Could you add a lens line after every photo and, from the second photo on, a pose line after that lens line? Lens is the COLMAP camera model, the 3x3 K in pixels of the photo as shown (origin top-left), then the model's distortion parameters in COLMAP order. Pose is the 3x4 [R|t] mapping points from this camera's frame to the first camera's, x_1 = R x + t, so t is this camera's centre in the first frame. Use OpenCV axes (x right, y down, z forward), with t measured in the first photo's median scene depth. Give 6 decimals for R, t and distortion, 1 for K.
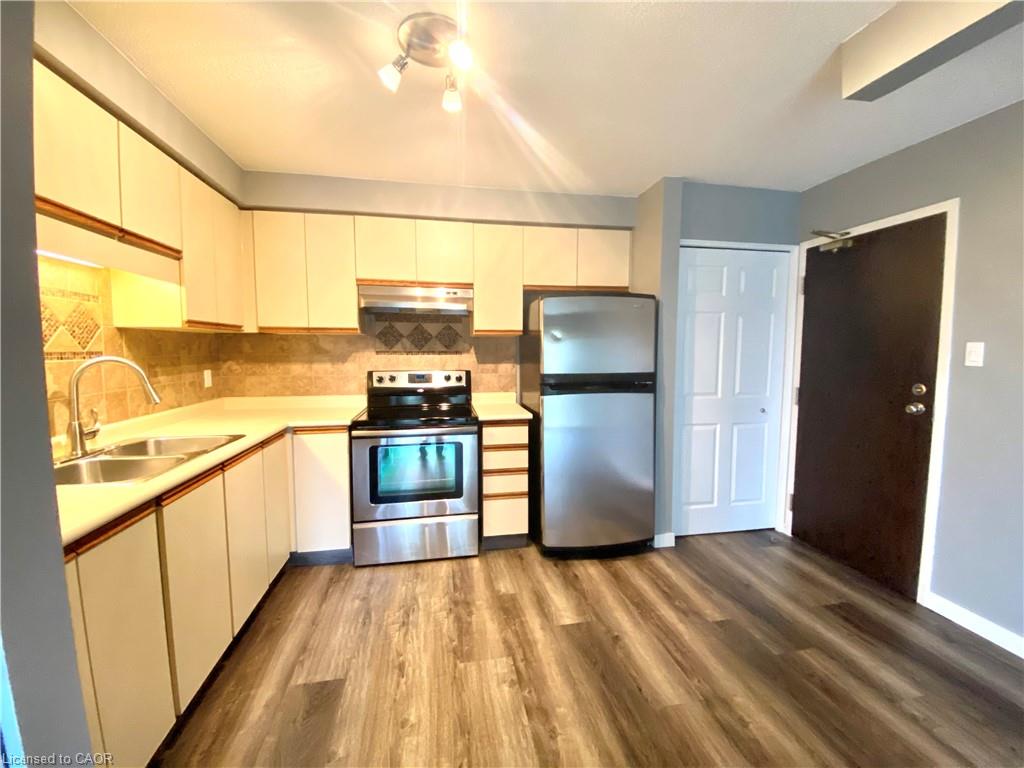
lens RADIAL K [[416.4, 0, 509.9], [0, 416.4, 379.6], [0, 0, 1]] dist [0.035738, -0.029425]
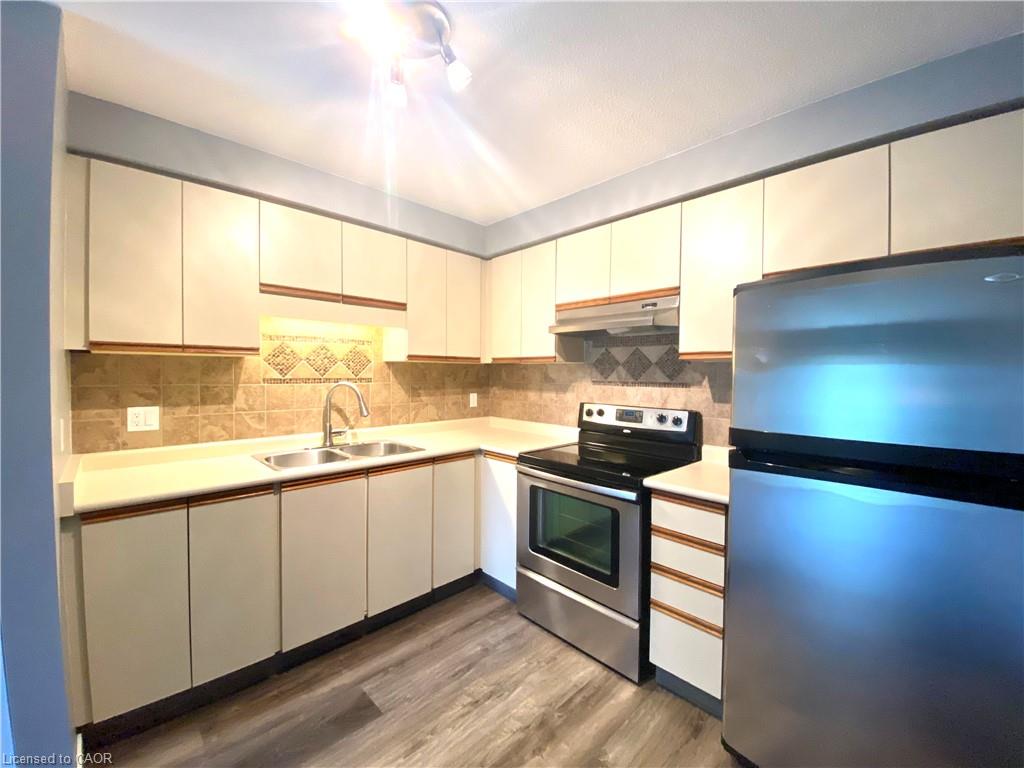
lens RADIAL K [[416.4, 0, 509.9], [0, 416.4, 379.6], [0, 0, 1]] dist [0.035738, -0.029425]
pose [[0.551240, 0.018838, -0.834134, 0.386455], [-0.069690, 0.997291, -0.023532, -0.044566], [0.831431, 0.071103, 0.551059, 0.434223]]
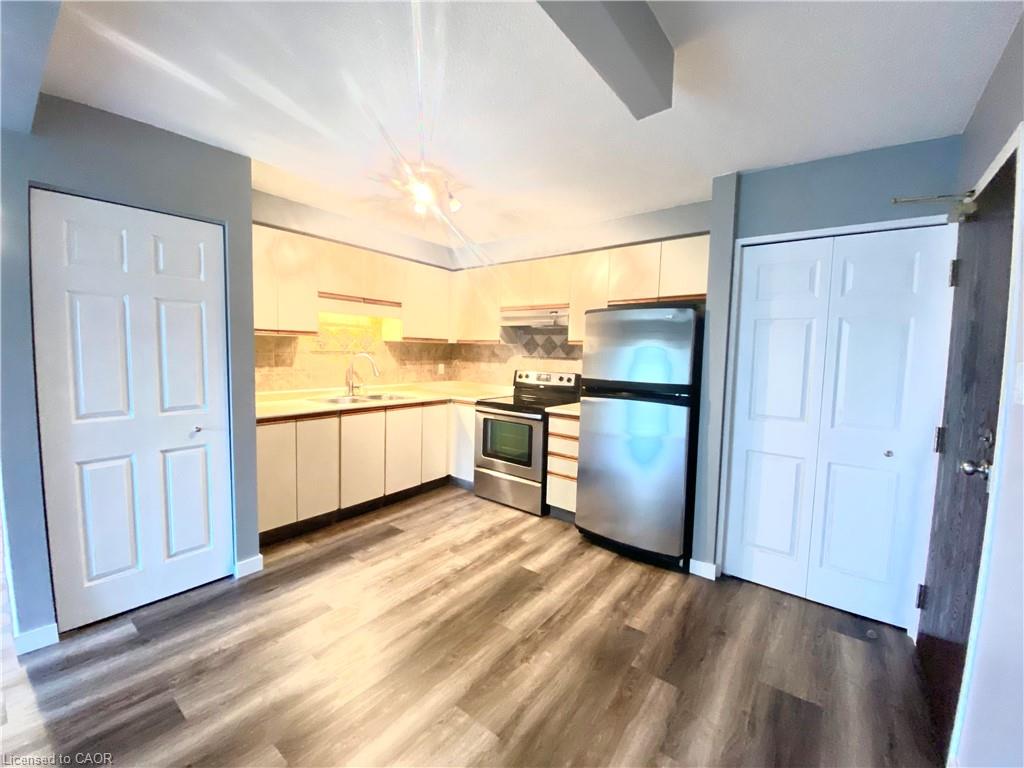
lens RADIAL K [[416.4, 0, 509.9], [0, 416.4, 379.6], [0, 0, 1]] dist [0.035738, -0.029425]
pose [[0.660159, 0.067962, -0.748045, 0.828828], [-0.081345, 0.996510, 0.018748, -0.015036], [0.746708, 0.048473, 0.663383, 0.061526]]
